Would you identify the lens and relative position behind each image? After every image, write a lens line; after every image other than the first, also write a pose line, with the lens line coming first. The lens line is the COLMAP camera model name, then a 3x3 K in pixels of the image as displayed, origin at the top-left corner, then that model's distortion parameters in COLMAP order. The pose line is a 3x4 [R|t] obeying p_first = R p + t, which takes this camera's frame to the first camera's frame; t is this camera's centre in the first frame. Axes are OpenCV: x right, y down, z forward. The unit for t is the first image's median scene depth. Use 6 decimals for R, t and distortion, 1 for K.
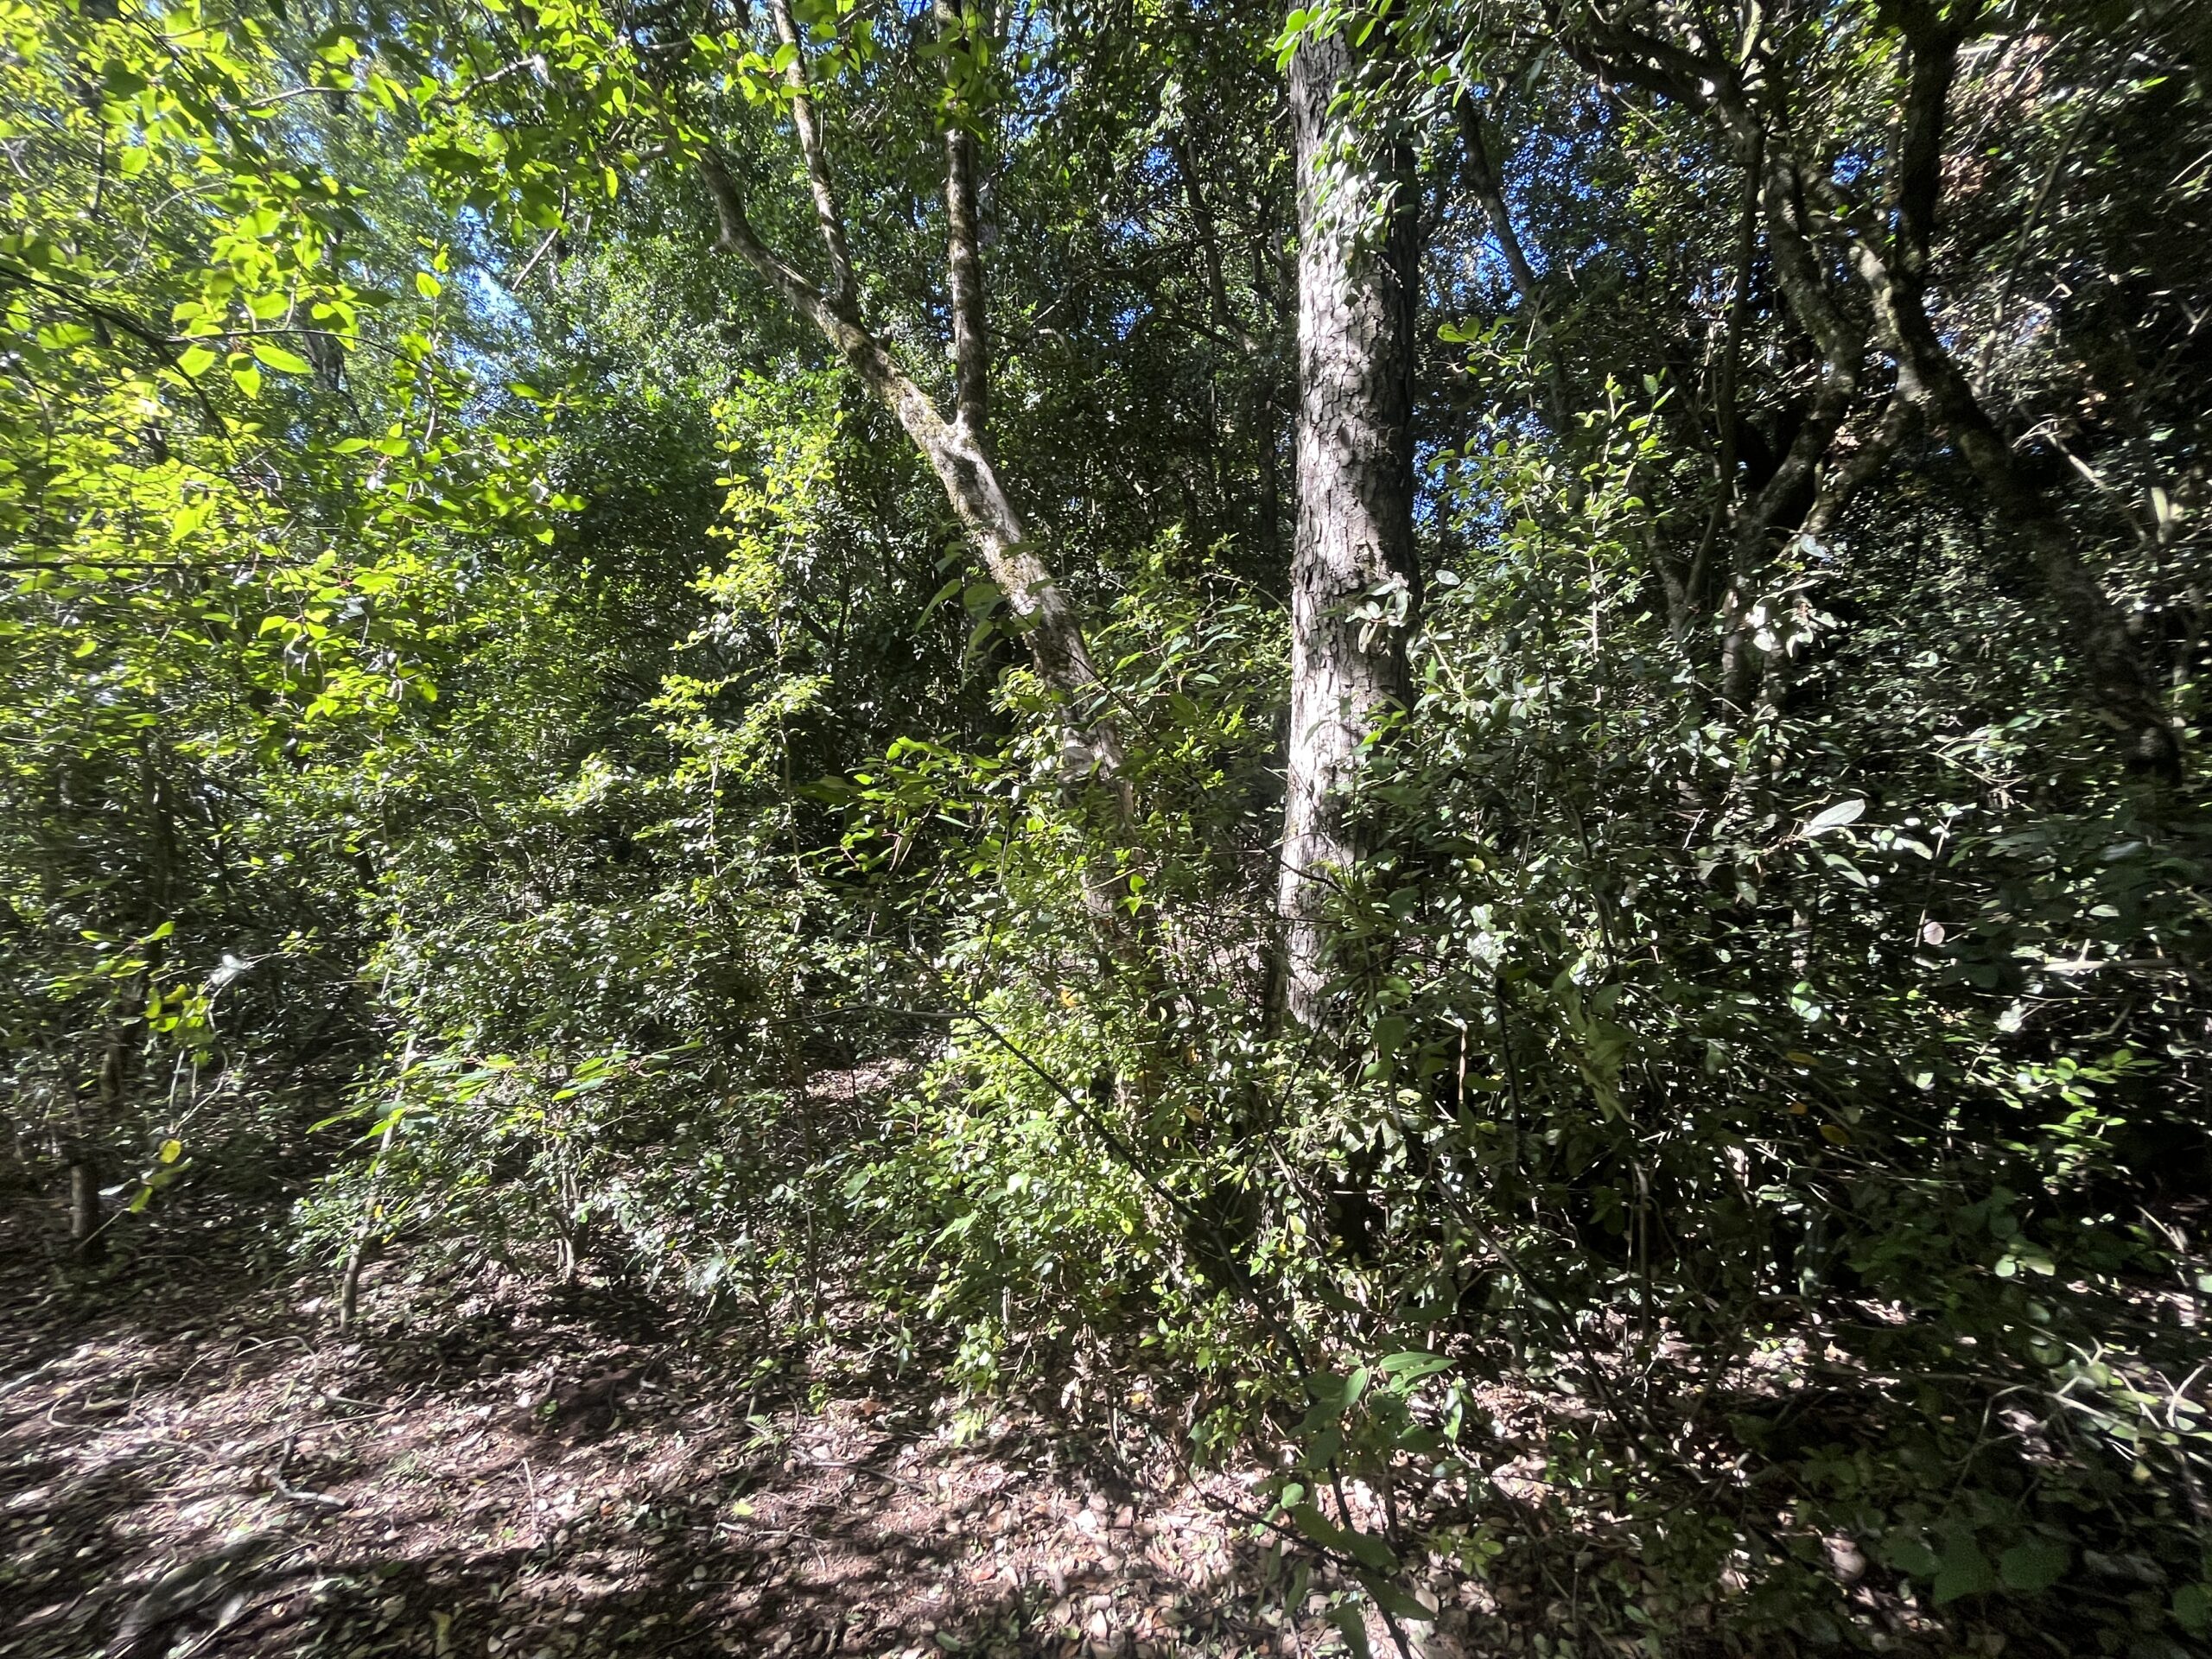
lens RADIAL K [[894.8, 0, 1111.8], [0, 894.8, 831.0], [0, 0, 1]] dist [-0.002912, -0.000265]
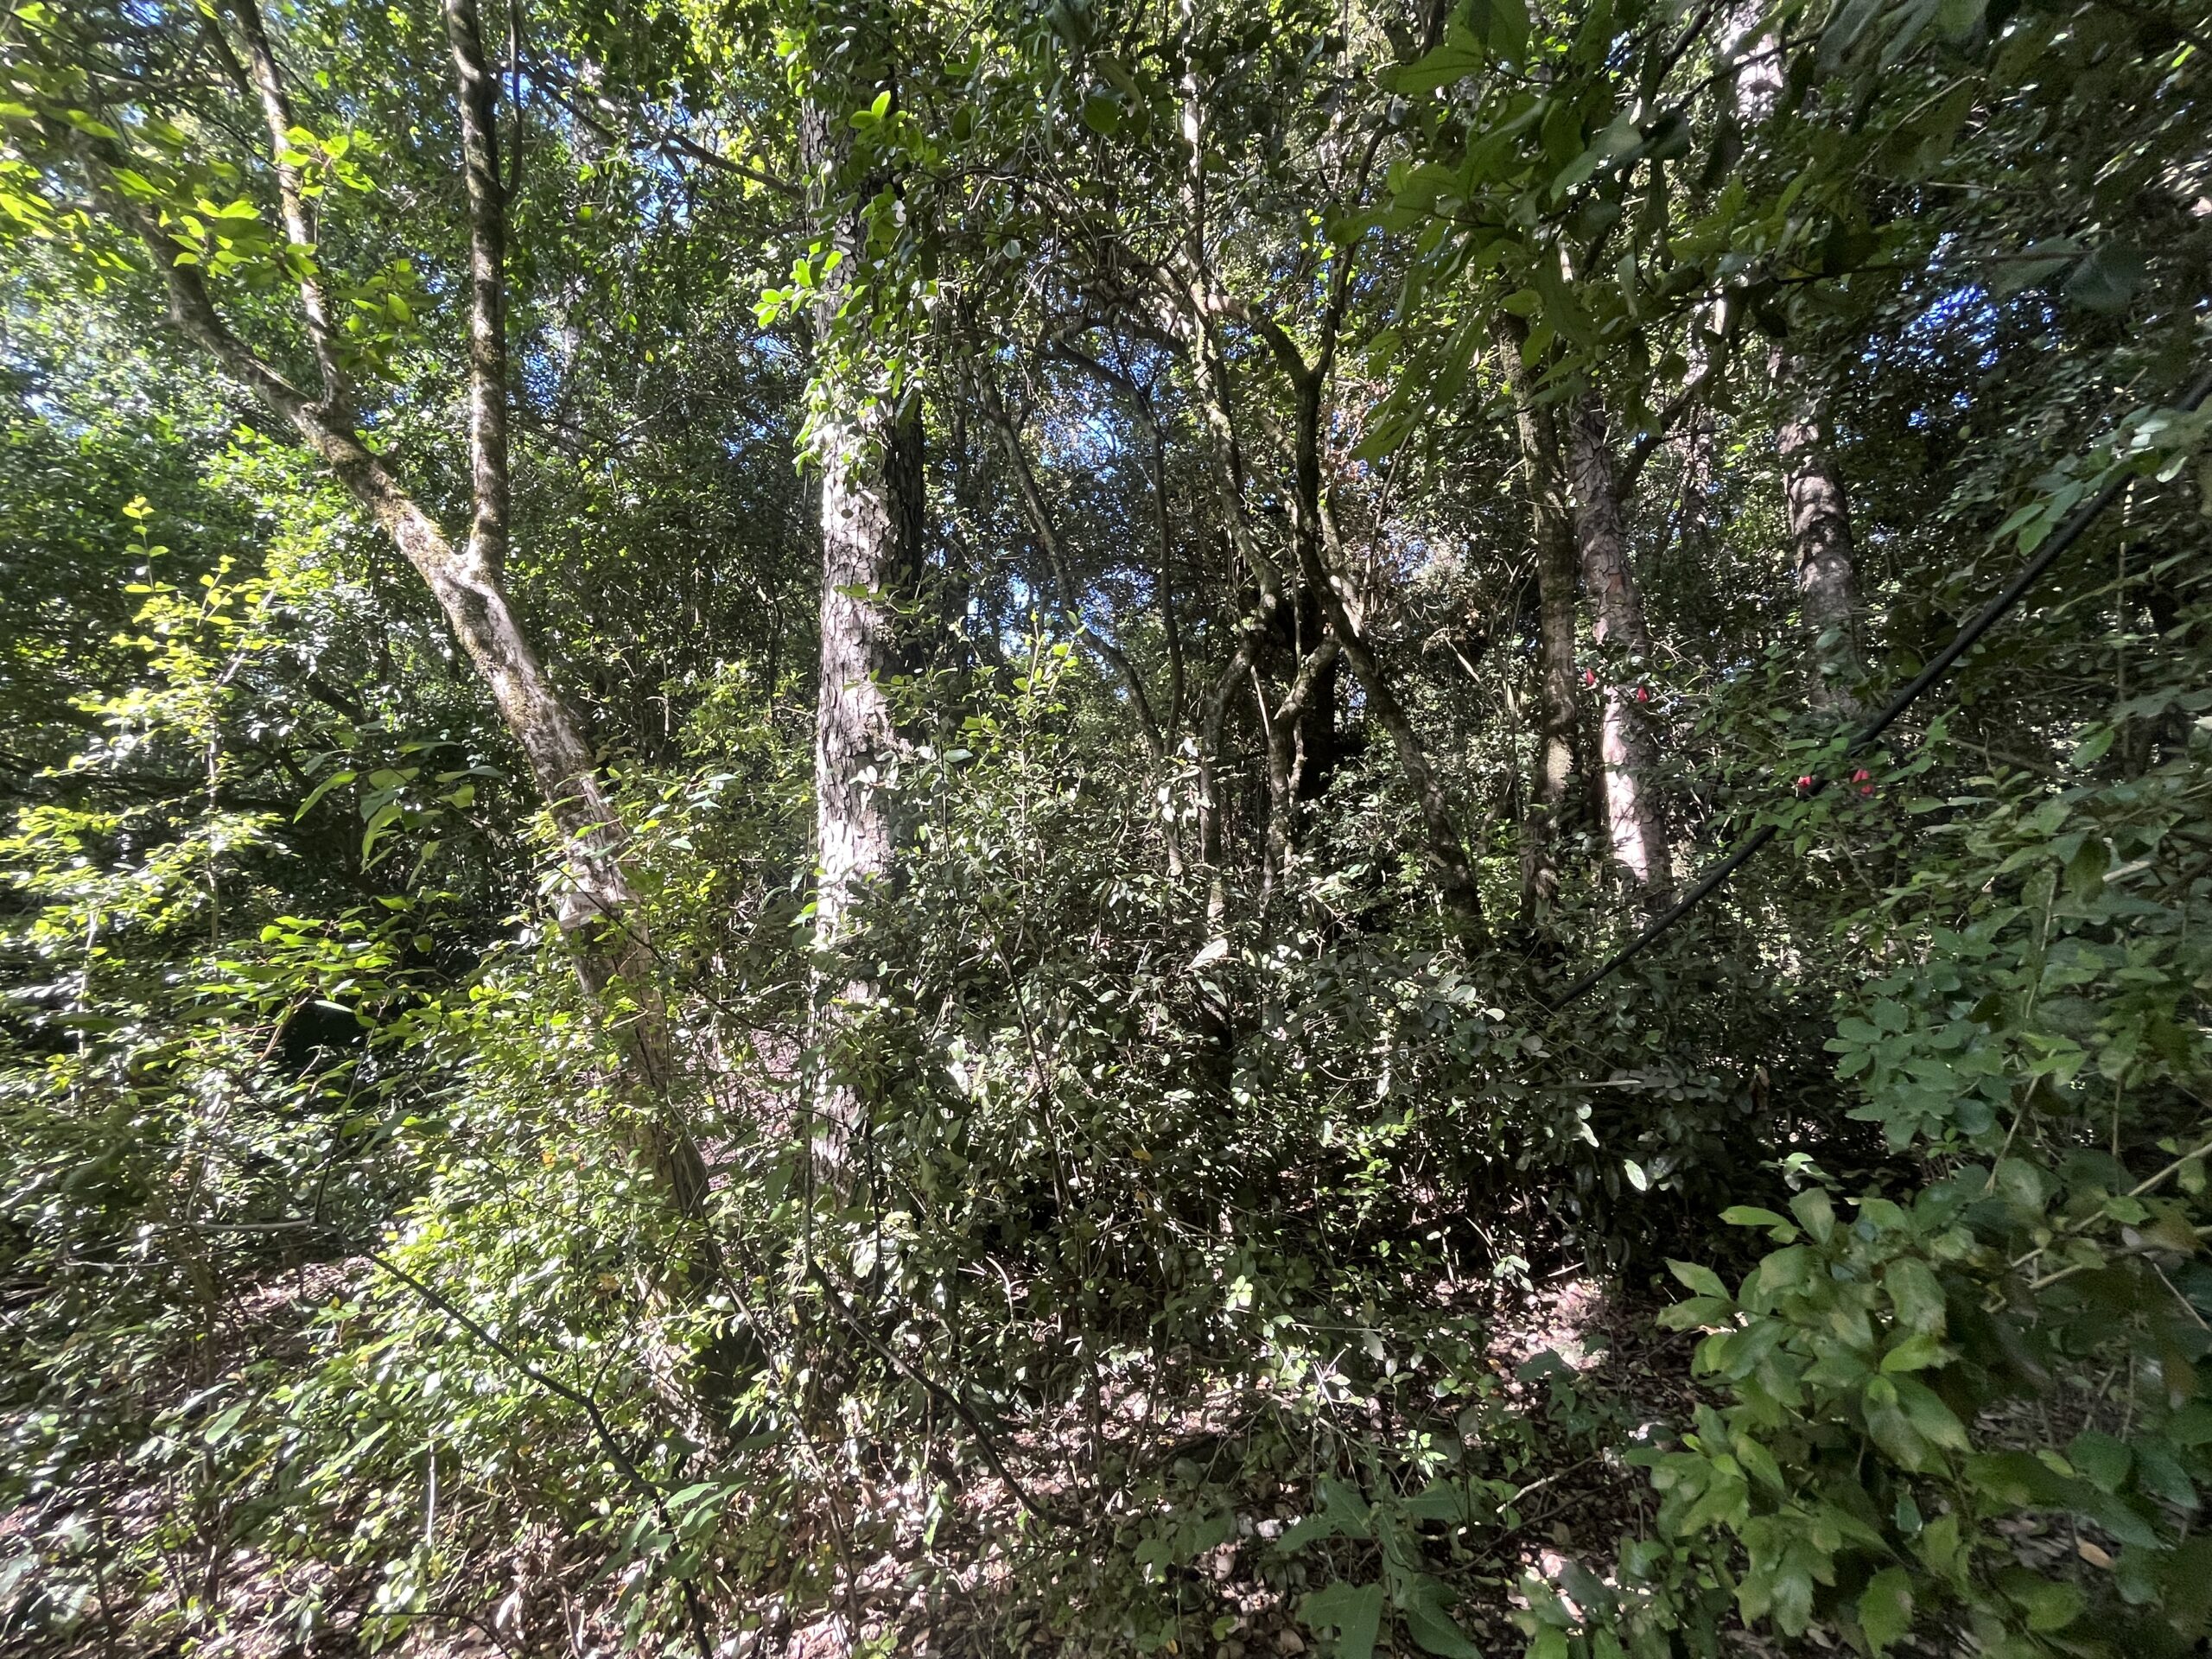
lens RADIAL K [[888.5, 0, 1106.0], [0, 888.5, 829.5], [0, 0, 1]] dist [-0.001931, -0.000201]
pose [[0.929902, 0.012230, 0.367603, 0.121866], [0.028575, 0.994024, -0.105356, -0.039928], [-0.366695, 0.108475, 0.923996, -0.109583]]
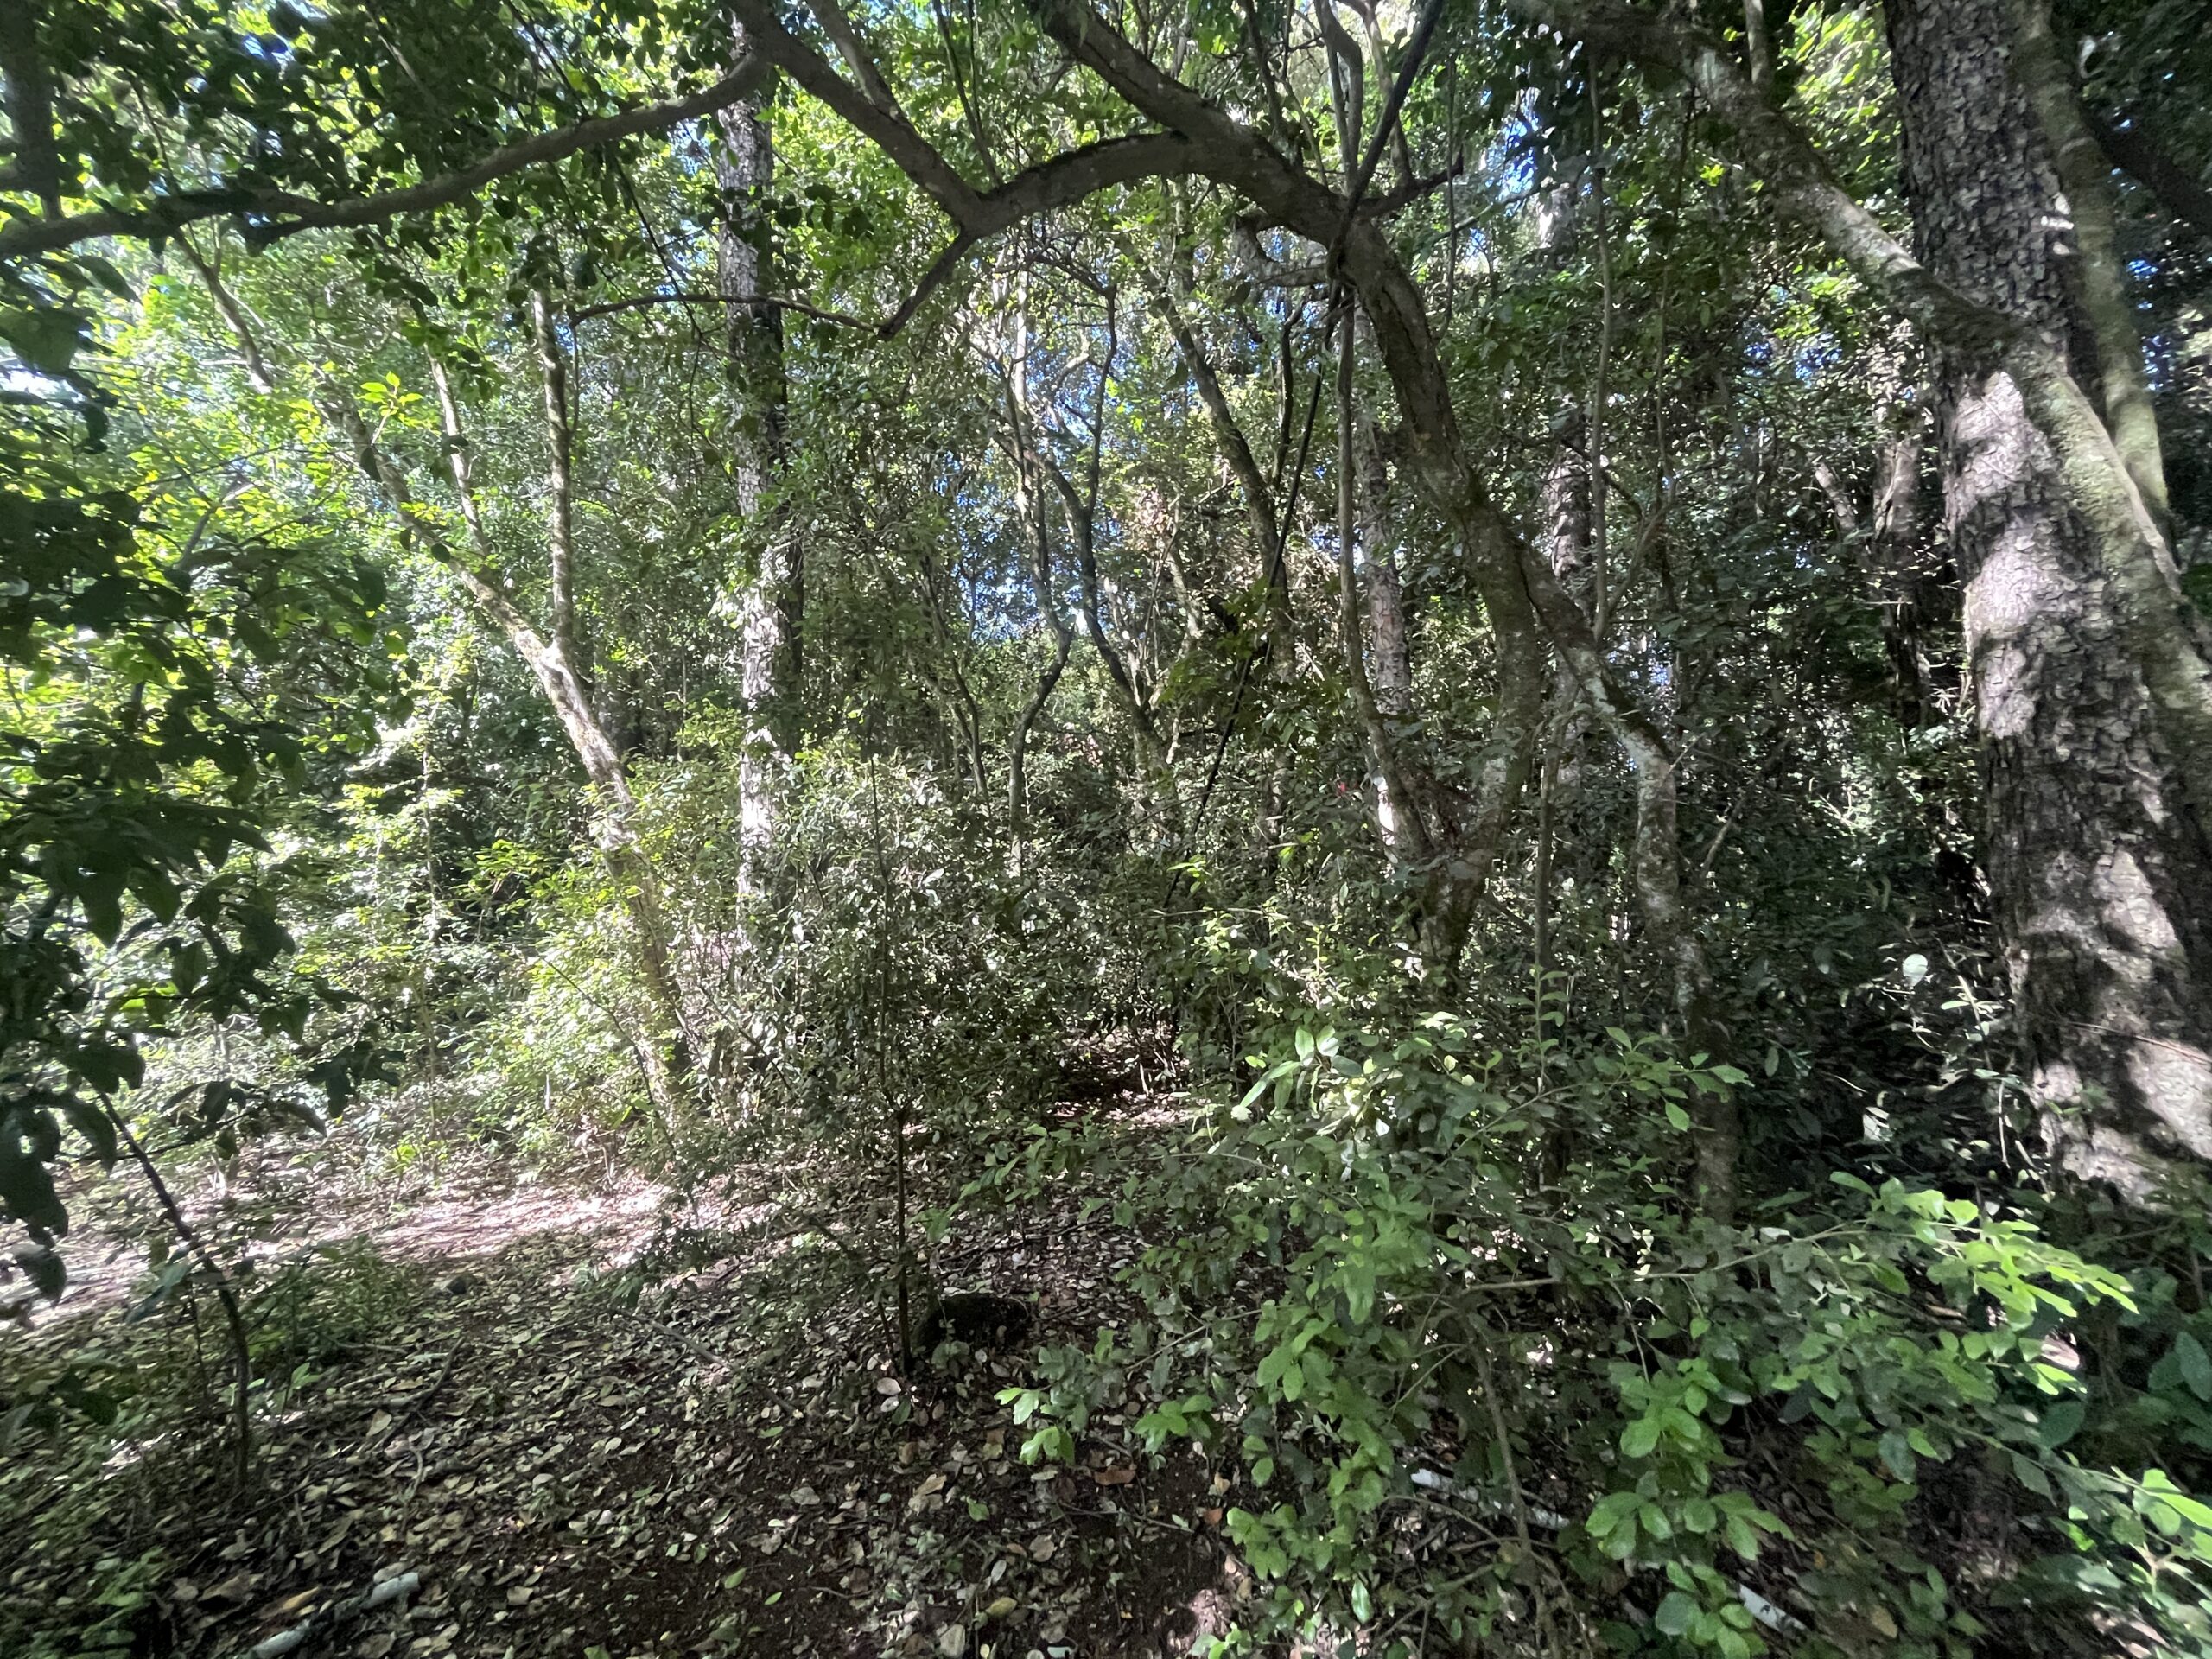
lens RADIAL K [[888.5, 0, 1106.0], [0, 888.5, 829.5], [0, 0, 1]] dist [-0.001931, -0.000201]
pose [[0.942132, 0.020685, 0.334604, 0.285000], [-0.000824, 0.998234, -0.059391, 0.005312], [-0.335242, 0.055679, 0.940485, -1.023333]]
